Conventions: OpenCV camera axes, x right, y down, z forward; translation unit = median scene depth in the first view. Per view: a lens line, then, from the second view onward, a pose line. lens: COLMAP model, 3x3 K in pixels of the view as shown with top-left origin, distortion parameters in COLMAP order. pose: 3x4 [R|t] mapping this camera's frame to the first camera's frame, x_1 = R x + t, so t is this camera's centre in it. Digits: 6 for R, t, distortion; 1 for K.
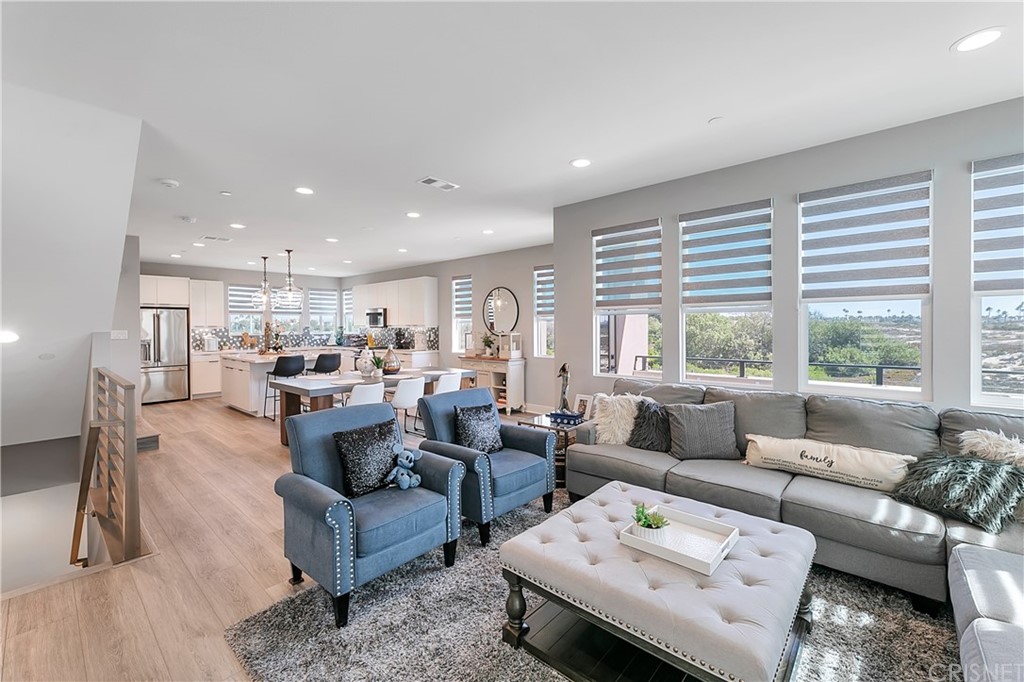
lens RADIAL K [[418.2, 0, 512.0], [0, 418.2, 341.0], [0, 0, 1]] dist [0.003237, 0.000098]
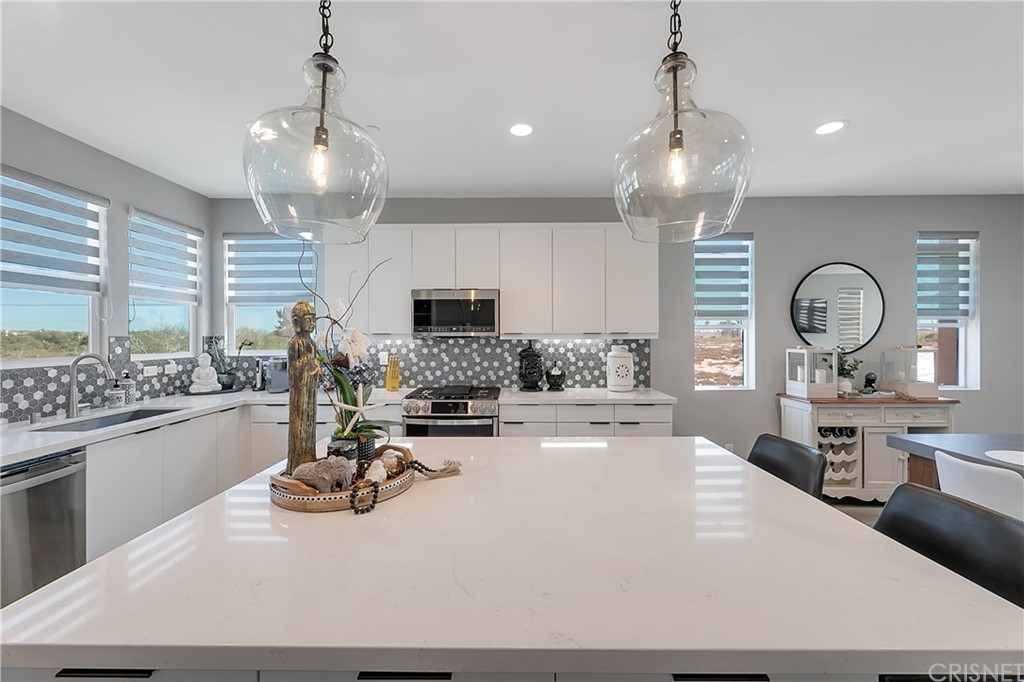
lens RADIAL K [[418.2, 0, 512.0], [0, 418.2, 341.0], [0, 0, 1]] dist [0.003237, 0.000098]
pose [[0.752498, -0.000844, 0.658594, -0.587870], [0.022884, 0.999429, -0.024866, -0.021050], [-0.658197, 0.033783, 0.752088, 0.739944]]
